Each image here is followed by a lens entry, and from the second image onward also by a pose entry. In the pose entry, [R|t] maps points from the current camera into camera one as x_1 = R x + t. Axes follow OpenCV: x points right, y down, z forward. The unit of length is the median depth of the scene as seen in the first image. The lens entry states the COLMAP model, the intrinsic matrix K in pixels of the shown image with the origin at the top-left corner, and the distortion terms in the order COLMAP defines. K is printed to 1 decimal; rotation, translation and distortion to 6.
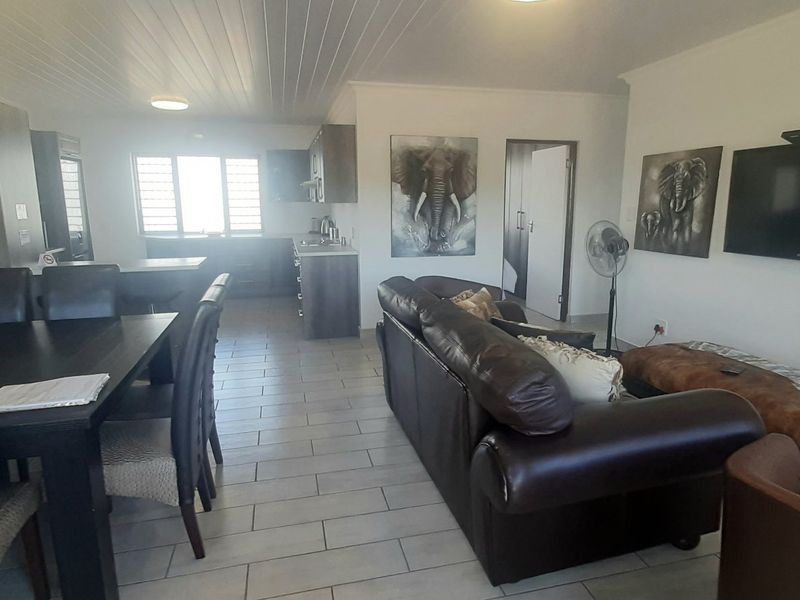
lens RADIAL K [[516.2, 0, 401.4], [0, 516.2, 299.5], [0, 0, 1]] dist [0.001809, 0.001088]
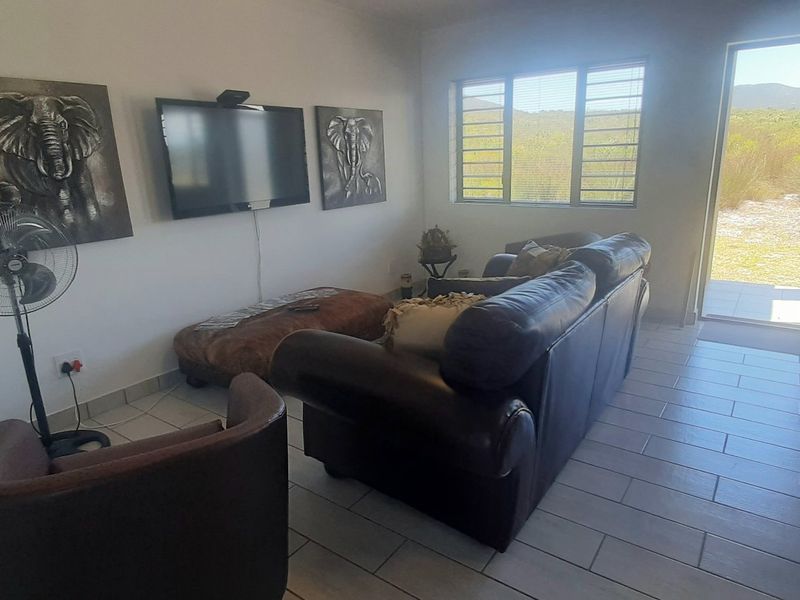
lens RADIAL K [[516.2, 0, 402.3], [0, 516.2, 298.2], [0, 0, 1]] dist [0.001809, 0.001088]
pose [[-0.654927, -0.172246, 0.735800, -0.249375], [0.179798, 0.910200, 0.373108, -0.207799], [-0.733991, 0.376654, -0.565145, 1.160467]]
